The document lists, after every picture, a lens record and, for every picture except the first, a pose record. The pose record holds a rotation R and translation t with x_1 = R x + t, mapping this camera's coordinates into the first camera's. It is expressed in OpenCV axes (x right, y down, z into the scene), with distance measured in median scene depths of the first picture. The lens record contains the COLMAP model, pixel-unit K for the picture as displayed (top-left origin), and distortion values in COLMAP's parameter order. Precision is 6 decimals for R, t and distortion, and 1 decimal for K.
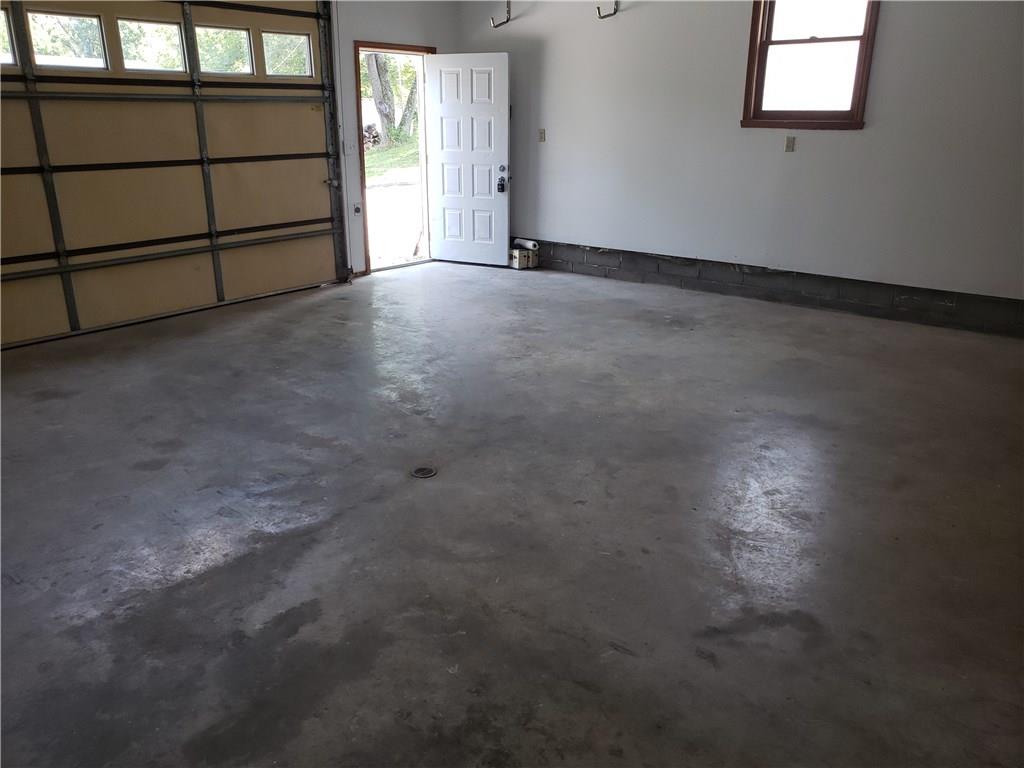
lens RADIAL K [[804.4, 0, 512.0], [0, 804.4, 384.0], [0, 0, 1]] dist [0.011877, -0.004306]
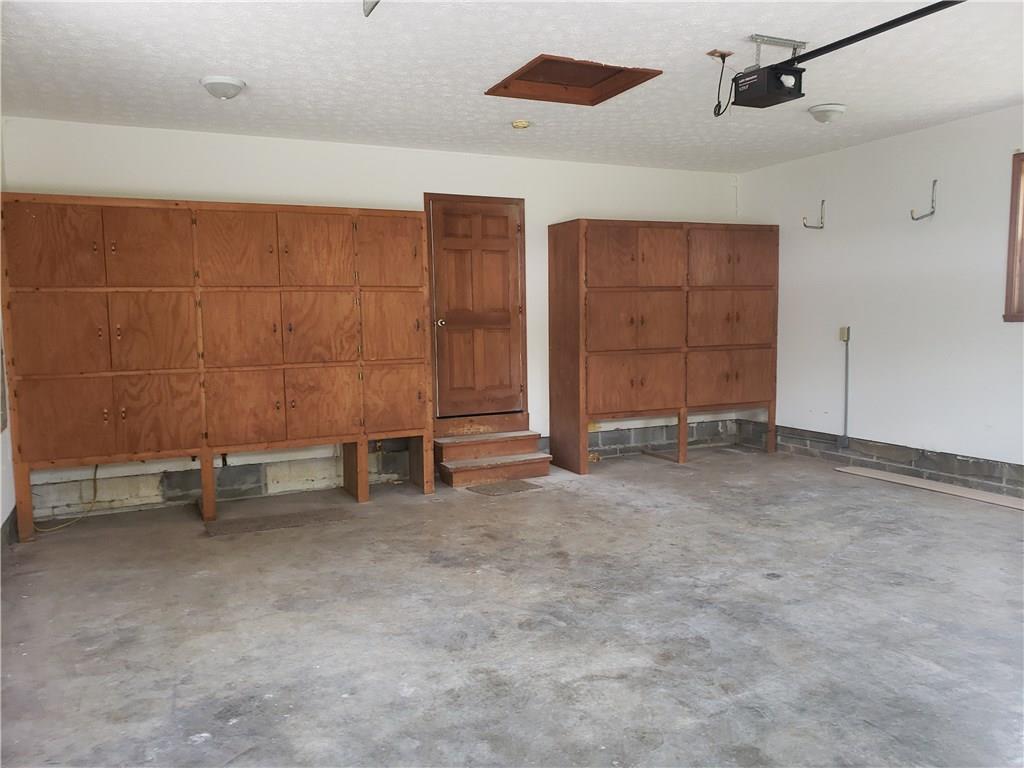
lens RADIAL K [[804.4, 0, 512.0], [0, 804.4, 384.0], [0, 0, 1]] dist [0.011877, -0.004306]
pose [[-0.898817, -0.022531, 0.437744, -0.240933], [0.156333, 0.916521, 0.368170, -0.586836], [-0.409496, 0.399351, -0.820263, 1.727744]]
